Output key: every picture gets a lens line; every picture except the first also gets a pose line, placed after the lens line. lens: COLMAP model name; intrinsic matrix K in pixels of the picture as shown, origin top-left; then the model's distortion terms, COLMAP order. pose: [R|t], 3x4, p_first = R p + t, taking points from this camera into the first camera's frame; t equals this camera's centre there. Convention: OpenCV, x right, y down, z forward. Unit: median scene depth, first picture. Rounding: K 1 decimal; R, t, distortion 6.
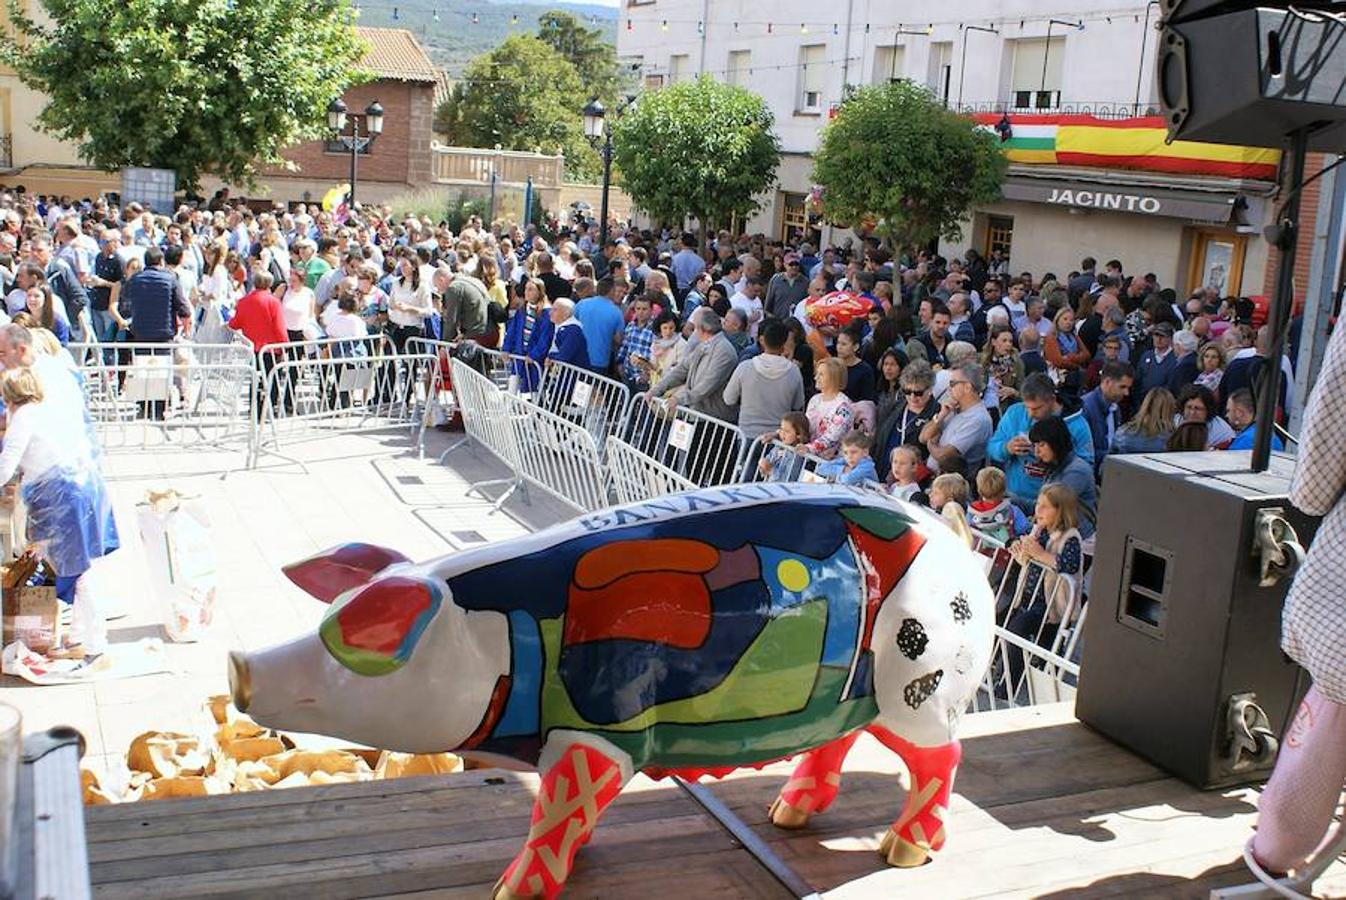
lens RADIAL K [[1447.4, 0, 673.0], [0, 1447.4, 450.0], [0, 0, 1]] dist [-0.215948, 0.312347]
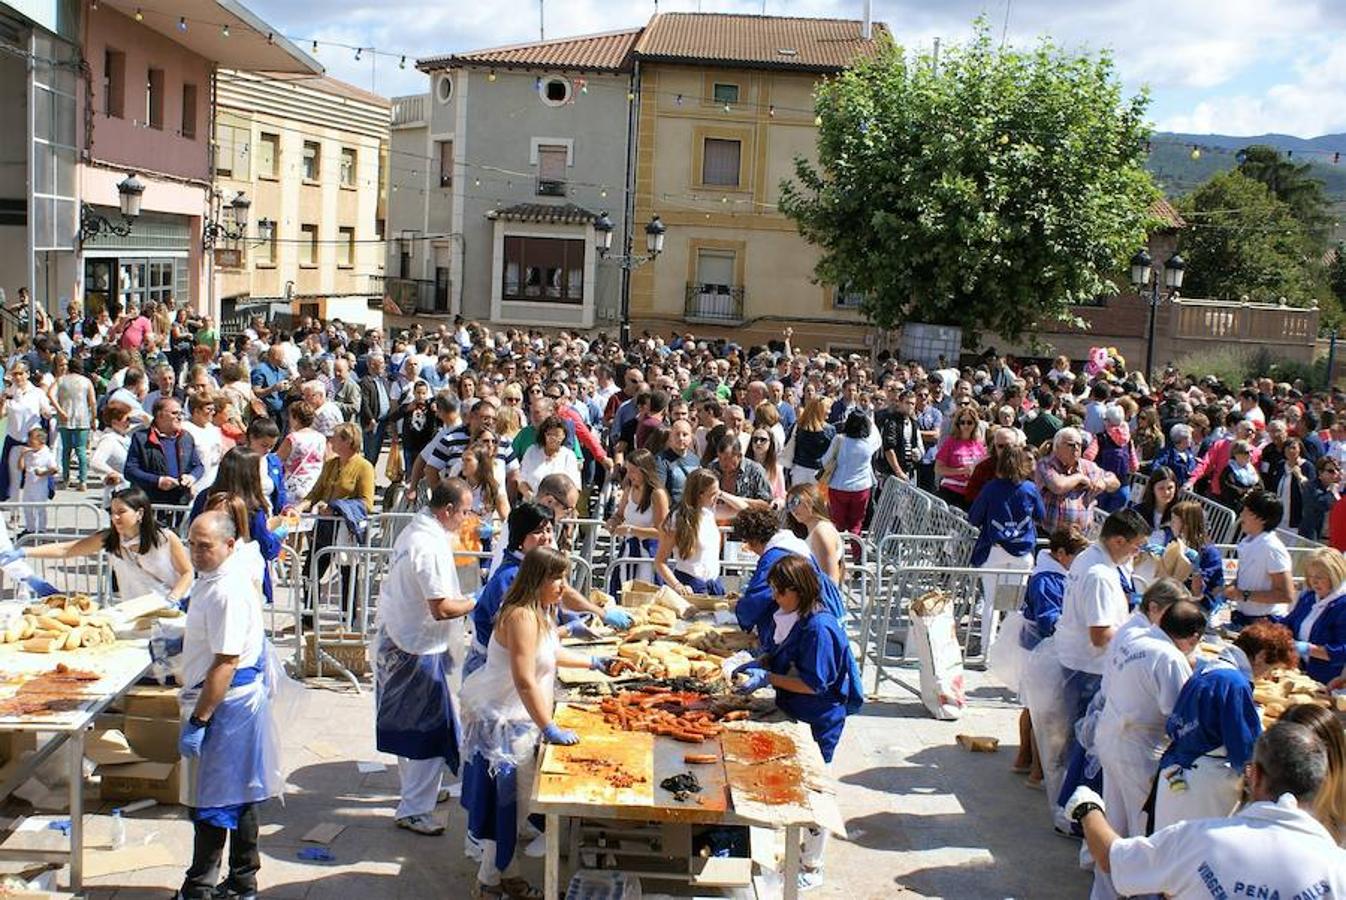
lens RADIAL K [[1528.1, 0, 673.0], [0, 1528.1, 450.0], [0, 0, 1]] dist [-0.152630, 0.207622]
pose [[0.923260, 0.017958, -0.383755, -0.137921], [-0.057990, 0.993976, -0.093001, -0.010771], [0.379774, 0.108118, 0.918740, -0.000011]]
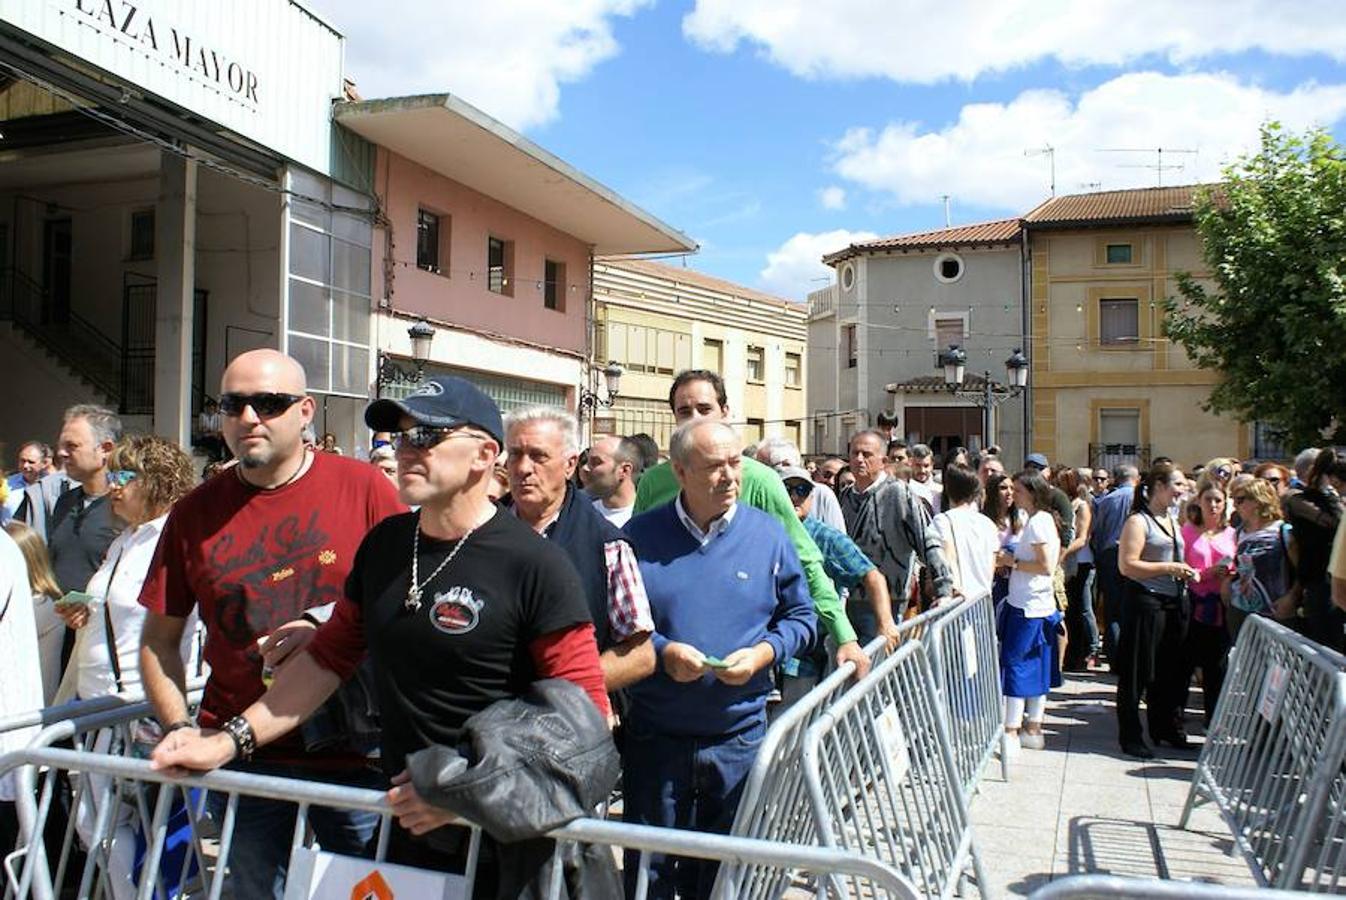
lens RADIAL K [[1157.7, 0, 673.0], [0, 1157.7, 450.0], [0, 0, 1]] dist [-0.146135, 0.127988]
pose [[0.705489, -0.084215, -0.703700, -0.208141], [-0.095332, 0.972615, -0.211971, -0.034166], [0.702280, 0.216628, 0.678141, 0.318941]]
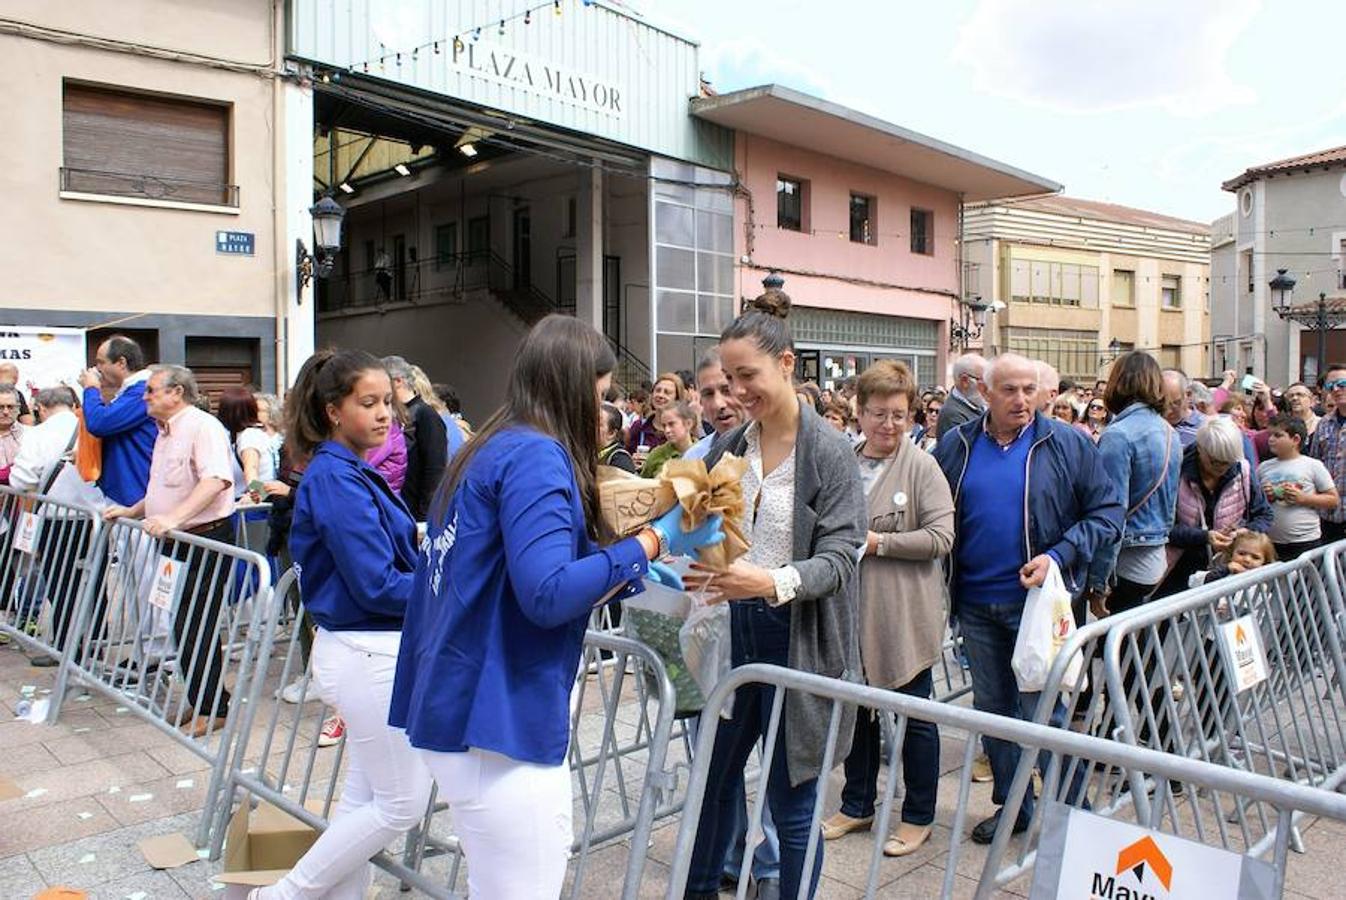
lens RADIAL K [[1052.0, 0, 673.0], [0, 1052.0, 450.0], [0, 0, 1]] dist [-0.161233, 0.135632]
pose [[0.328552, -0.029214, -0.944034, -0.115003], [-0.160957, 0.983169, -0.086443, -0.037088], [0.930670, 0.180350, 0.318320, 0.371474]]
